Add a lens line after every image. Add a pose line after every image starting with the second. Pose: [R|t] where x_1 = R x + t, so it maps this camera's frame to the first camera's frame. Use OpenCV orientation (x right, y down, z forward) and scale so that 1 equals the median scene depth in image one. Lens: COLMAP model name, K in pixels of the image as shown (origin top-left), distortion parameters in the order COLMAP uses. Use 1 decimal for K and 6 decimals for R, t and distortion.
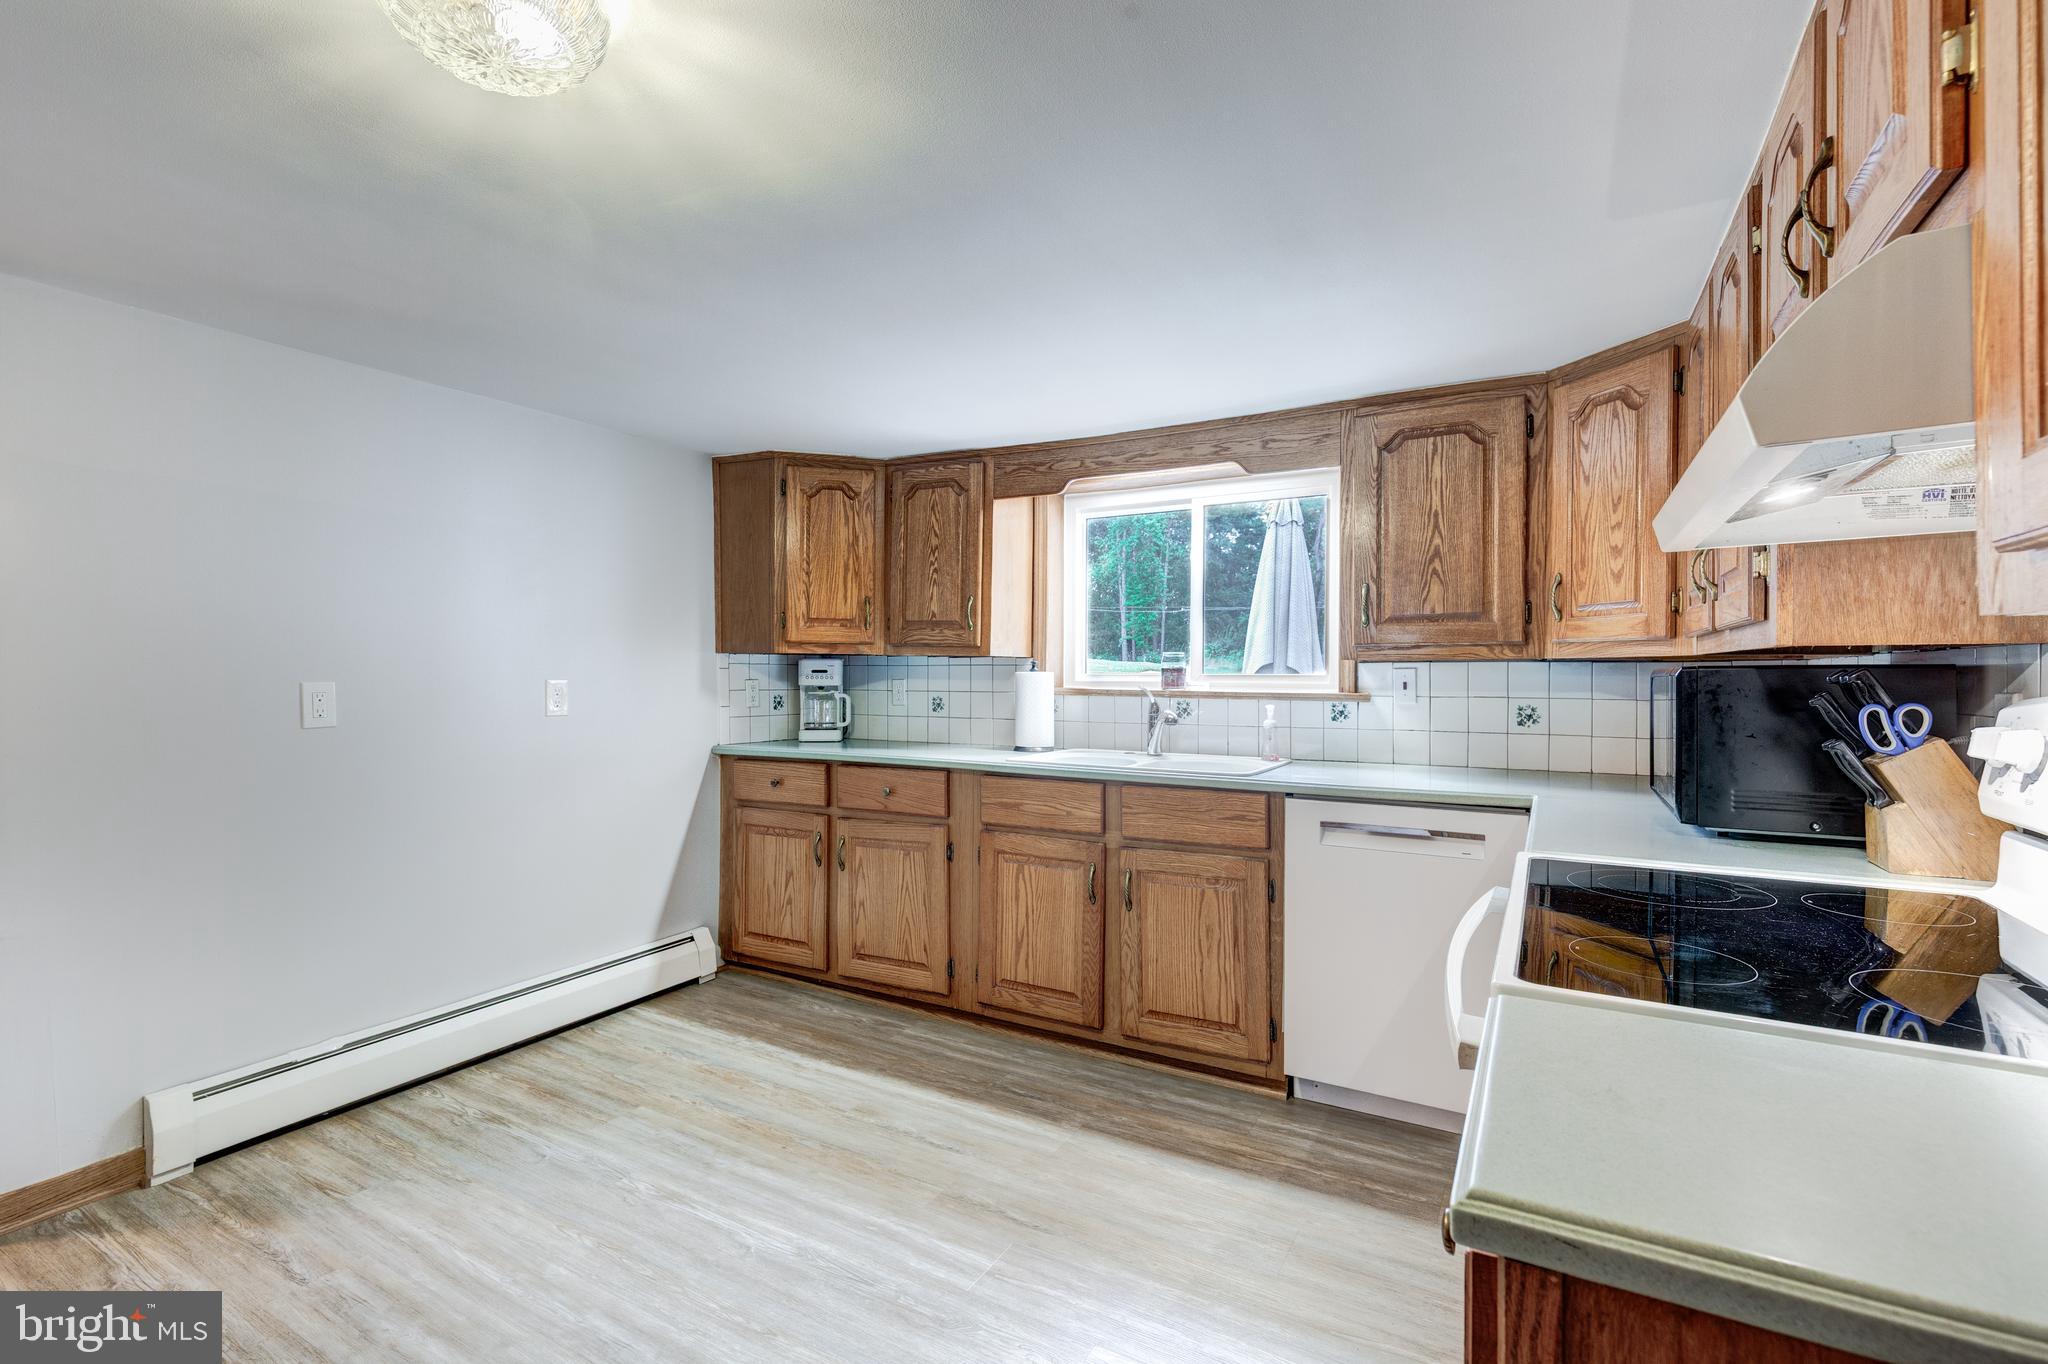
lens RADIAL K [[931.8, 0, 1031.7], [0, 931.8, 677.6], [0, 0, 1]] dist [0.005373, 0.000013]
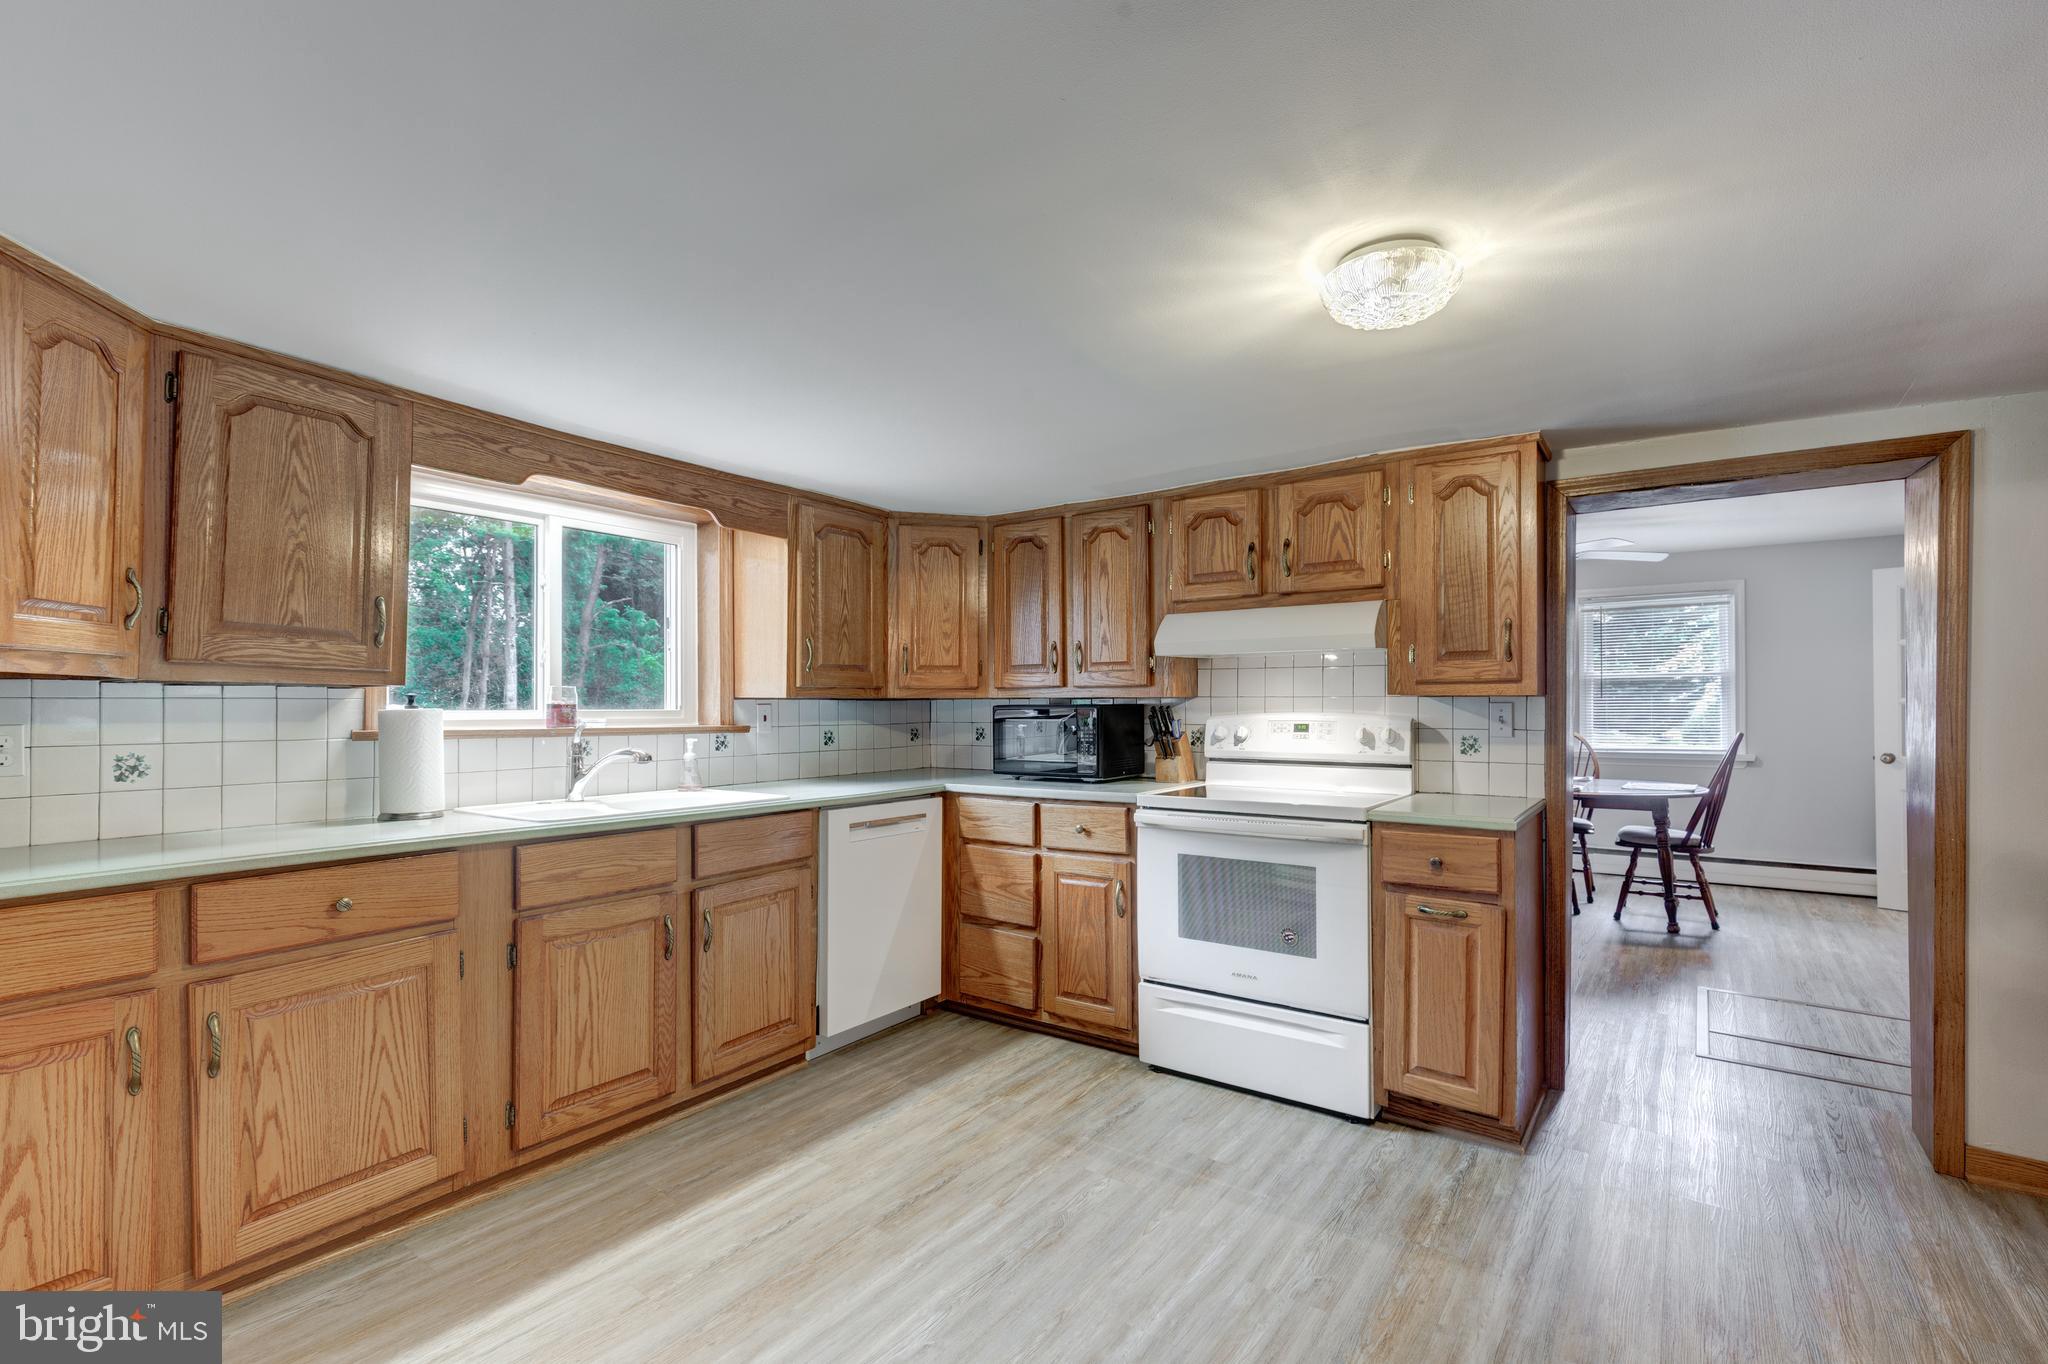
lens RADIAL K [[937.9, 0, 1021.5], [0, 937.9, 689.7], [0, 0, 1]] dist [0.002451, -0.000420]
pose [[0.090007, 0.014734, 0.995832, -0.740963], [0.006245, 0.999863, -0.015358, -0.007282], [-0.995922, 0.007601, 0.089902, 0.502599]]
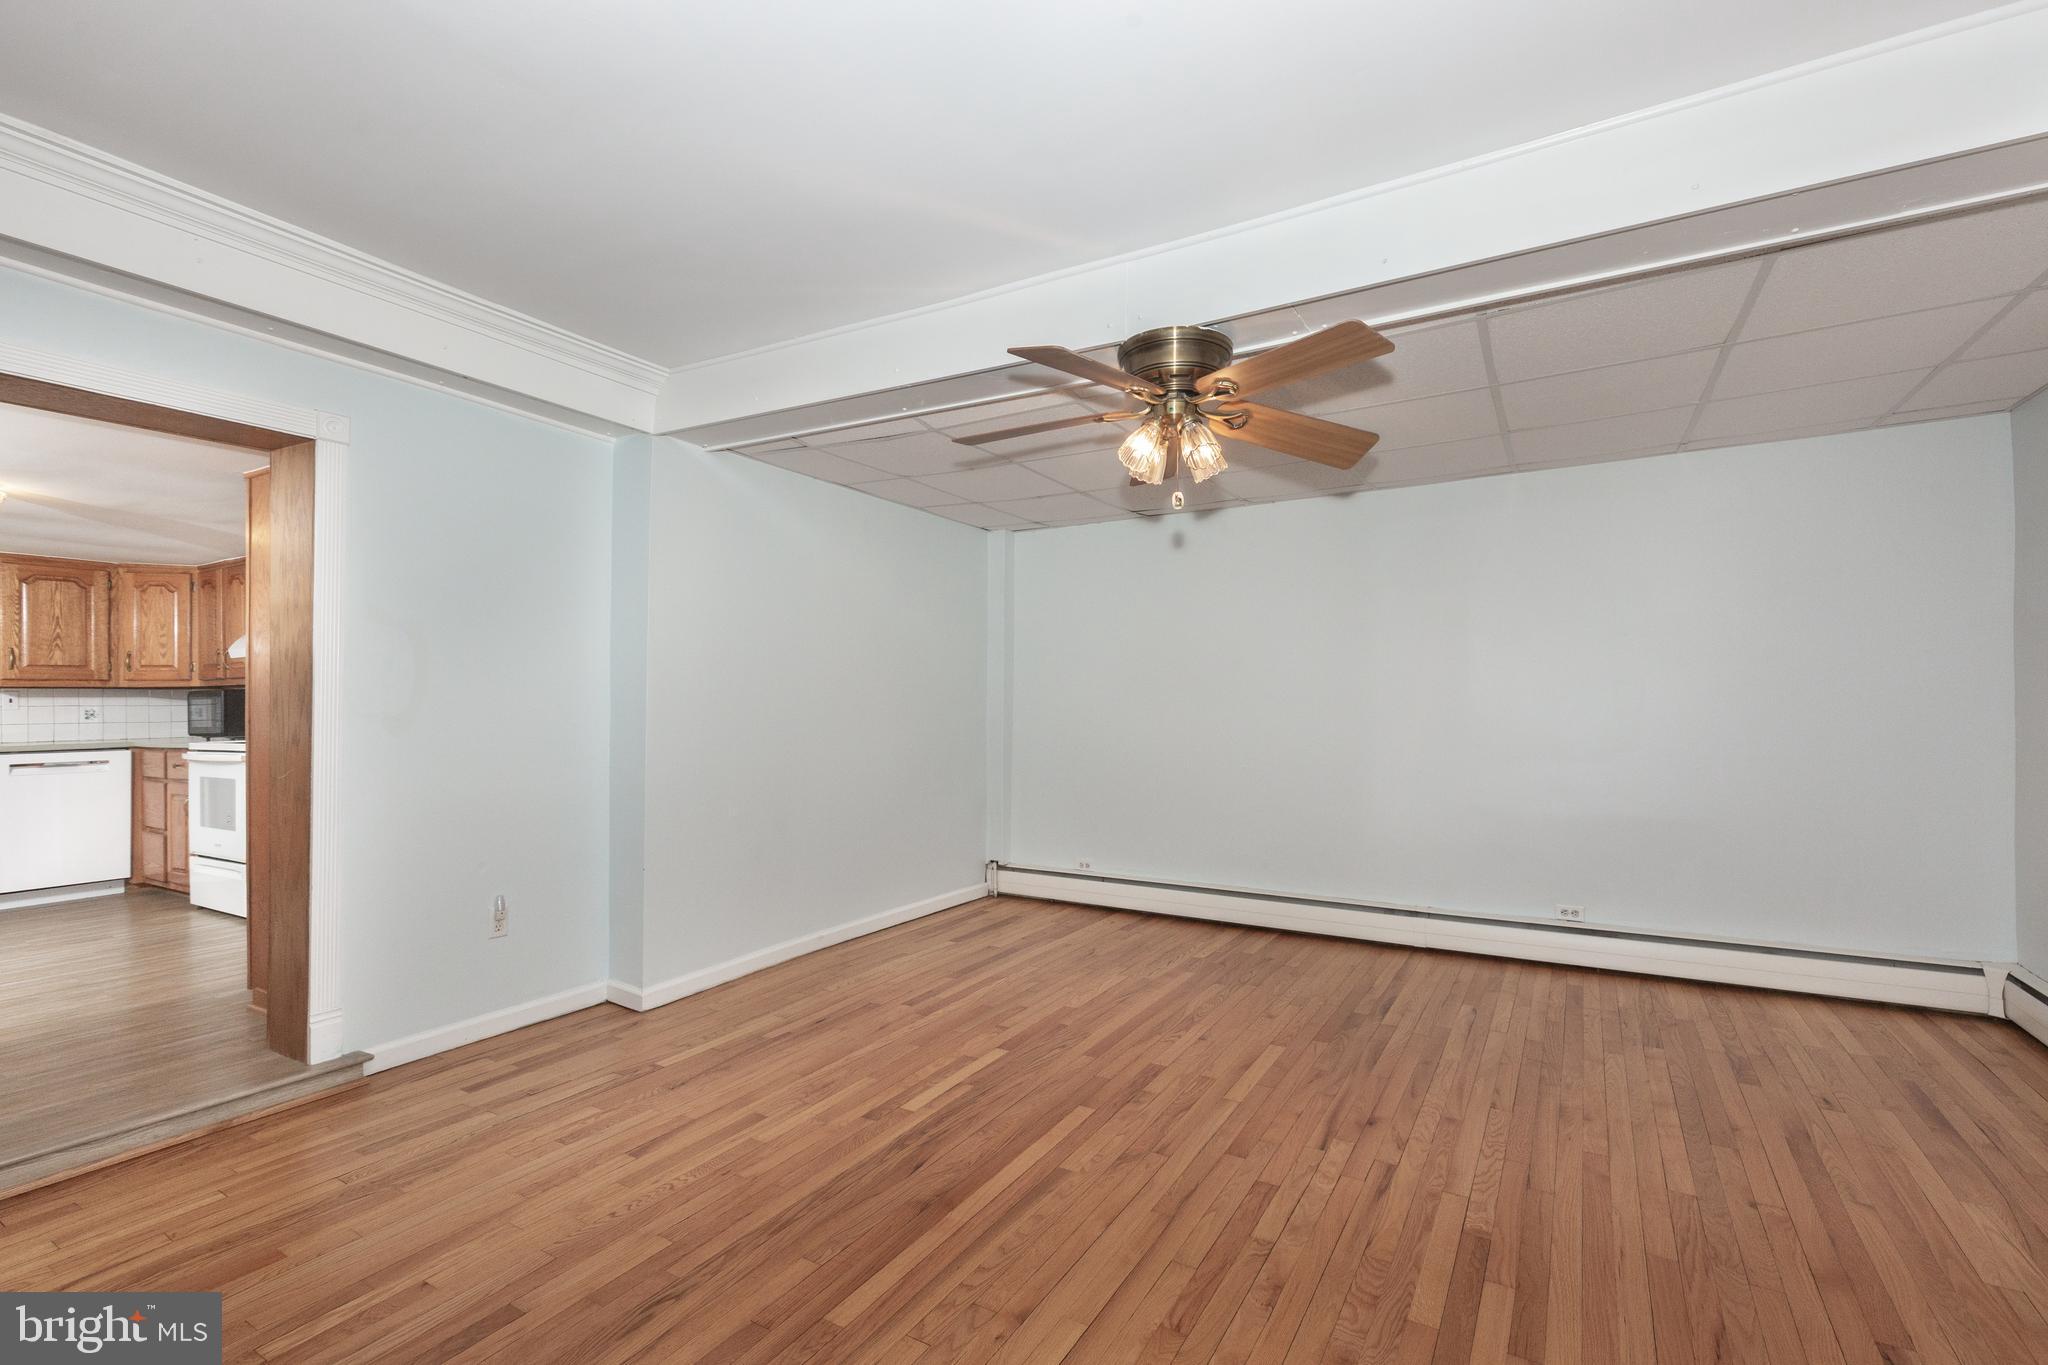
lens RADIAL K [[924.0, 0, 1043.6], [0, 924.0, 705.6], [0, 0, 1]] dist [0.002117, 0.000268]
pose [[0.015203, 0.003205, 0.999879, -1.315888], [0.013412, 0.999904, -0.003409, 0.048809], [-0.999794, 0.013462, 0.015159, -1.016400]]
